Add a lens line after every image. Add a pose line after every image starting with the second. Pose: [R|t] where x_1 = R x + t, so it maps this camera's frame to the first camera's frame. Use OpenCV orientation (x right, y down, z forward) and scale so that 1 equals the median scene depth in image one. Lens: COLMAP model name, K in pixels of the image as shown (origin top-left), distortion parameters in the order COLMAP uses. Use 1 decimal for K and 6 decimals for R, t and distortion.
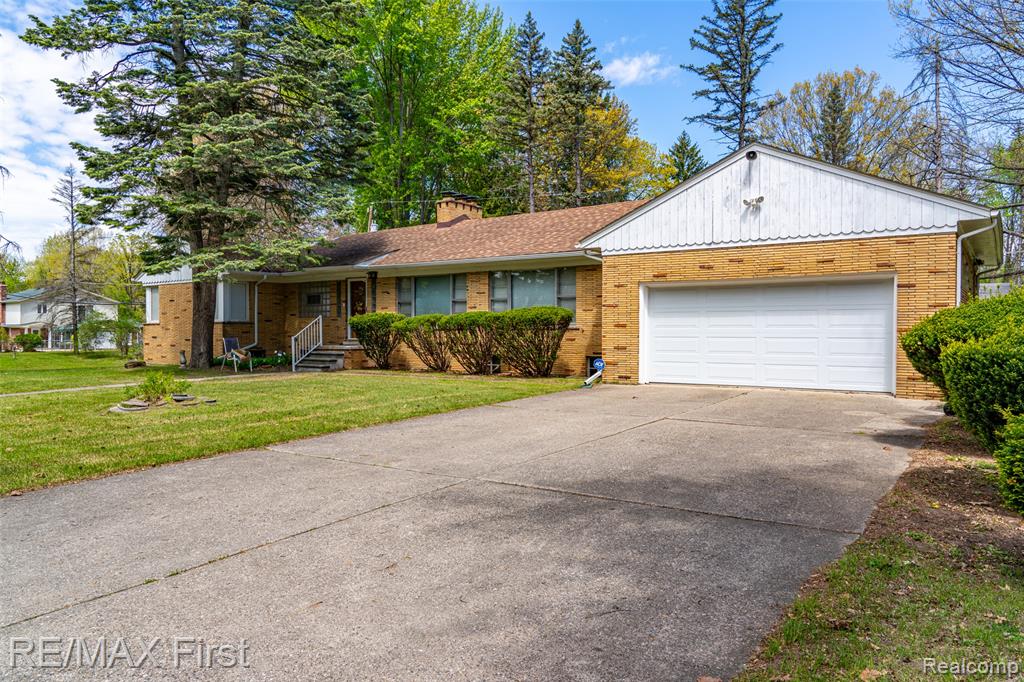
lens RADIAL K [[719.5, 0, 512.0], [0, 719.5, 341.0], [0, 0, 1]] dist [-0.036658, 0.000555]
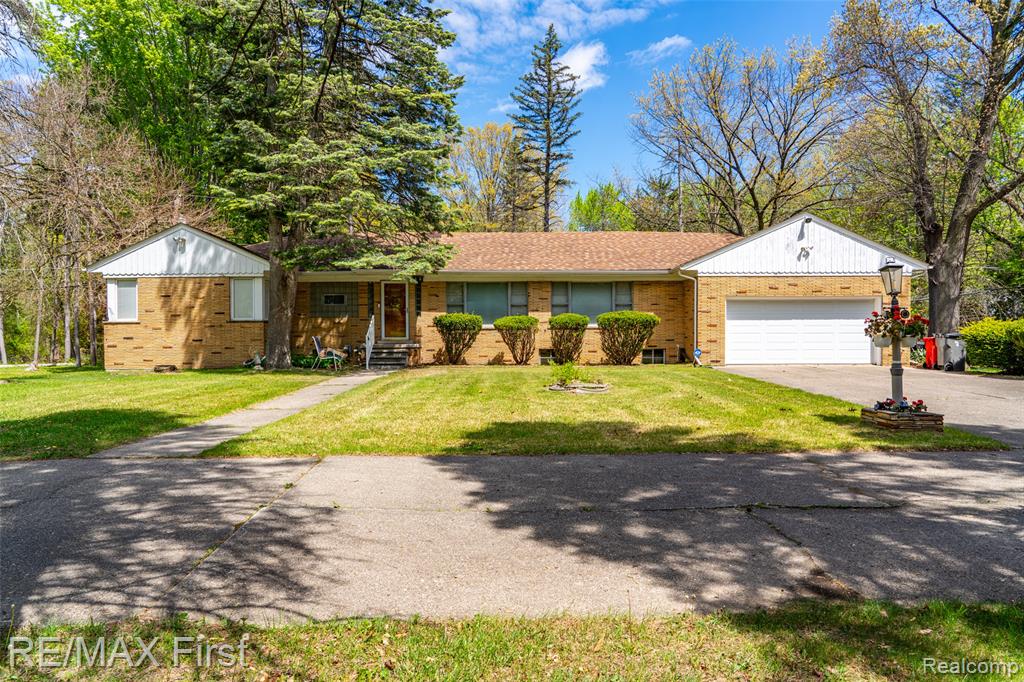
lens RADIAL K [[719.5, 0, 512.0], [0, 719.5, 341.0], [0, 0, 1]] dist [-0.036658, 0.000555]
pose [[0.819397, -0.001844, 0.573223, -0.968712], [0.010413, 0.999878, -0.011668, 0.021356], [-0.573132, 0.015530, 0.819316, 0.052820]]
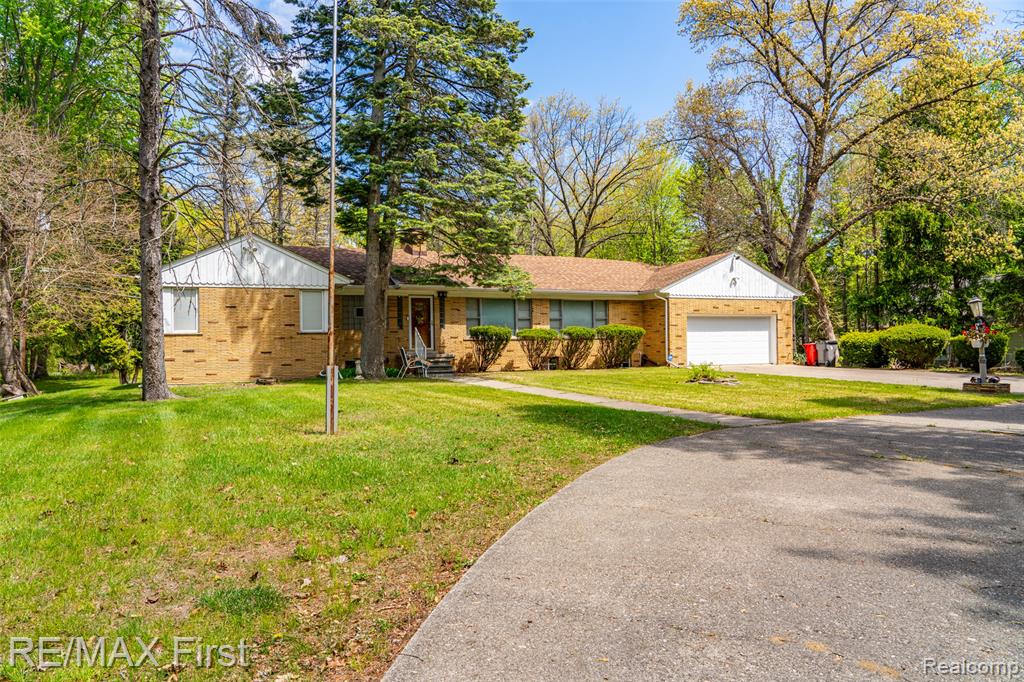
lens RADIAL K [[719.5, 0, 512.0], [0, 719.5, 341.0], [0, 0, 1]] dist [-0.036658, 0.000555]
pose [[0.490589, 0.003567, 0.871384, -1.618738], [0.027634, 0.999425, -0.019649, 0.015343], [-0.870953, 0.033719, 0.490209, 0.453912]]
